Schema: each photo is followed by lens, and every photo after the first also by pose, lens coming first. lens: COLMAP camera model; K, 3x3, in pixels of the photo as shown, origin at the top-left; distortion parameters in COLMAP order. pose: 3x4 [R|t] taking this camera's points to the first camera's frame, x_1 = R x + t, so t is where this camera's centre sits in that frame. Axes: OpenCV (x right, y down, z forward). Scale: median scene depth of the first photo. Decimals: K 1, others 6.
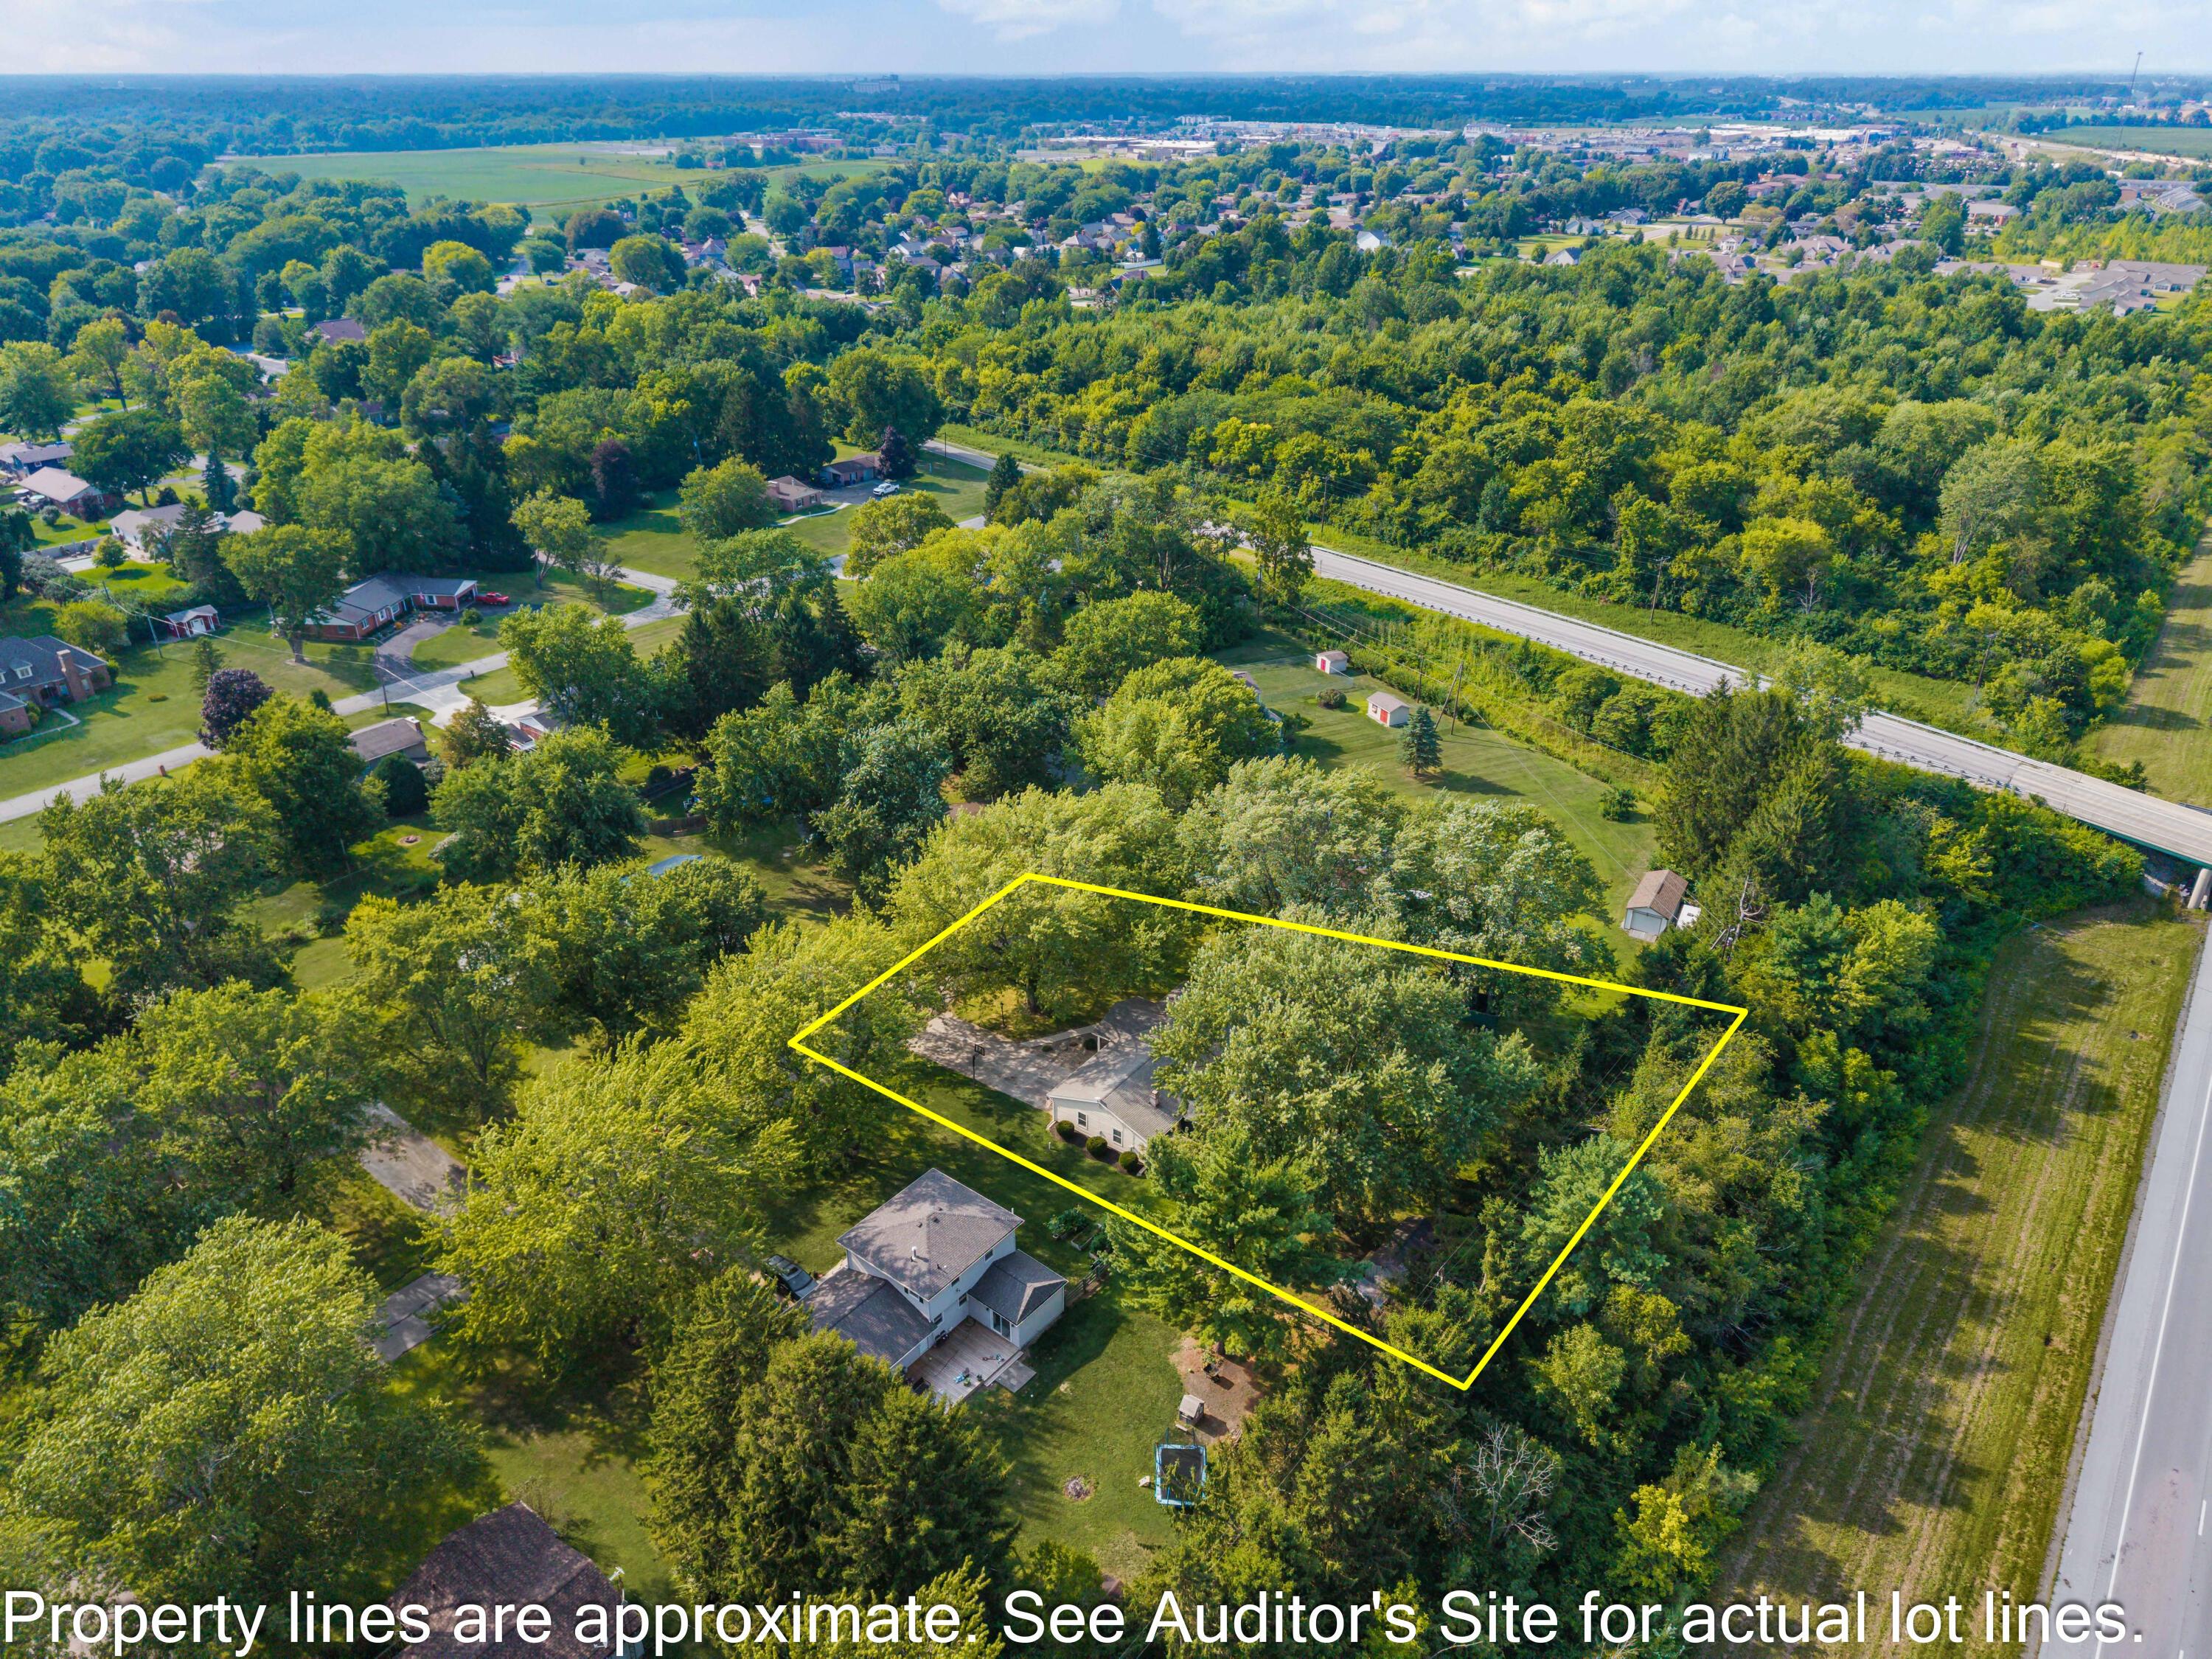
lens RADIAL K [[1542.1, 0, 1103.4], [0, 1542.1, 831.4], [0, 0, 1]] dist [0.003072, -0.008781]
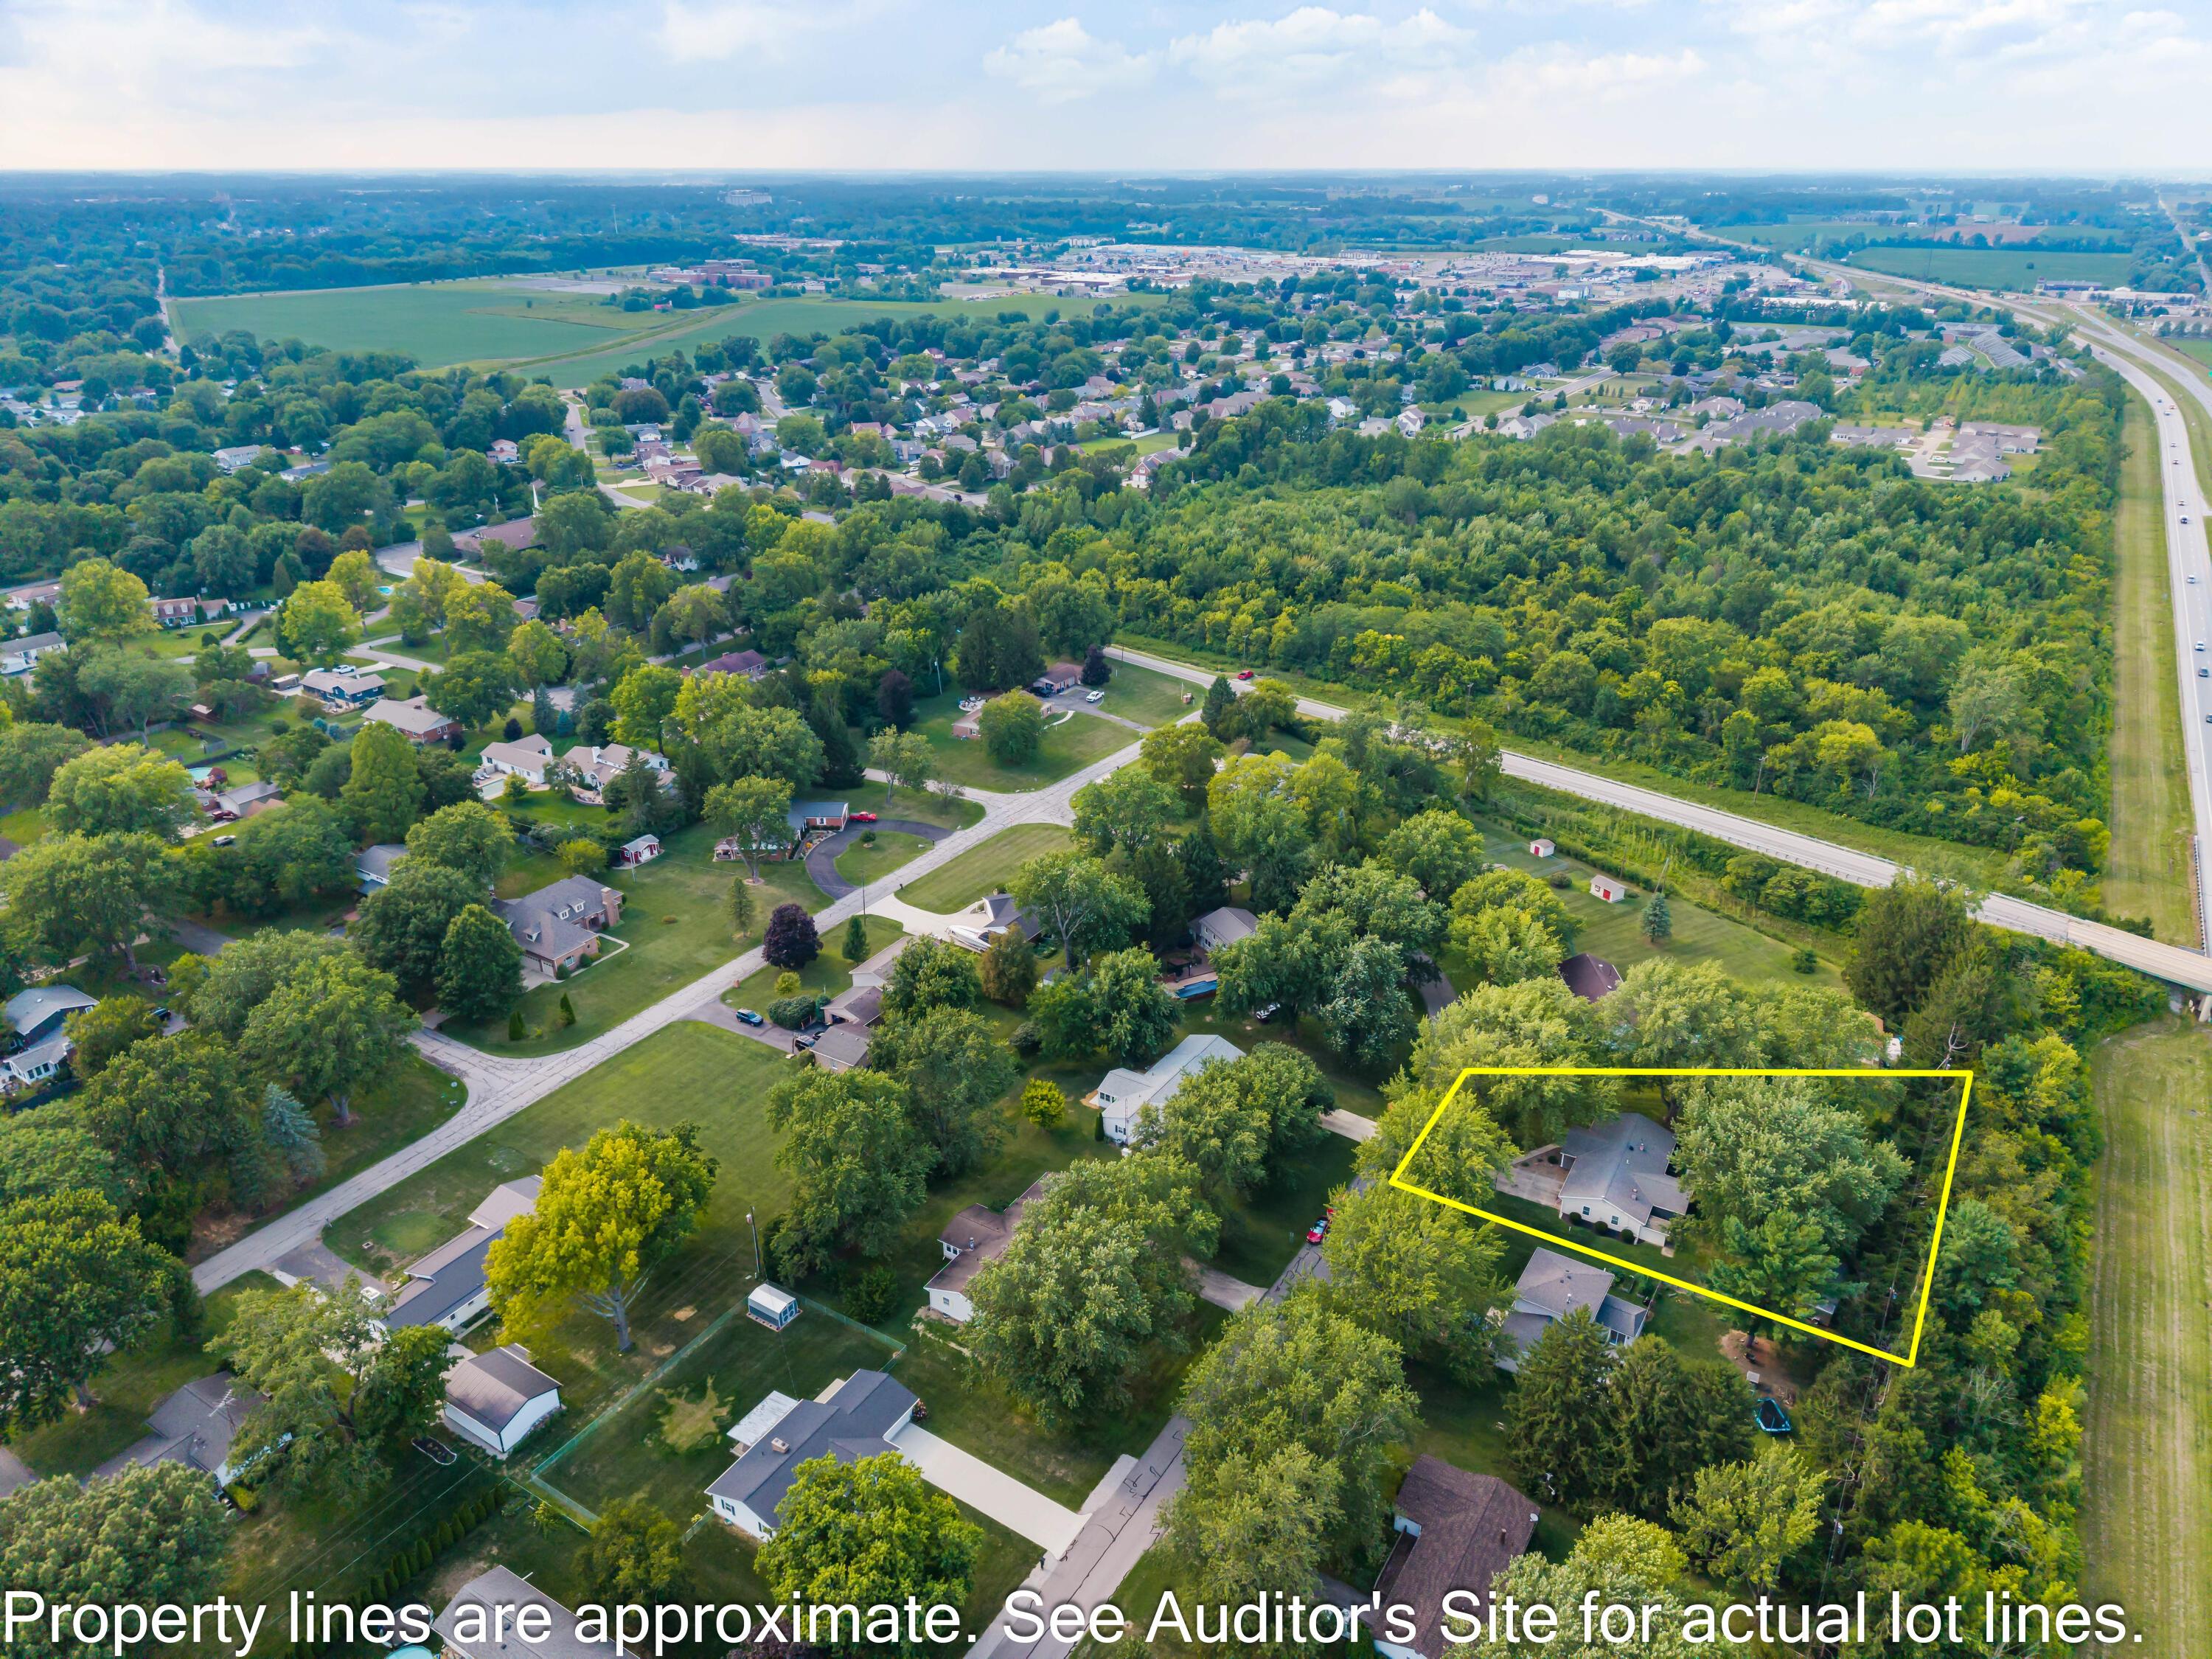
lens RADIAL K [[1542.1, 0, 1108.1], [0, 1542.1, 828.2], [0, 0, 1]] dist [0.003072, -0.008781]
pose [[0.994613, -0.039926, 0.095661, -0.338454], [0.044674, 0.997847, -0.048019, -0.077782], [-0.093538, 0.052033, 0.994255, -0.280018]]
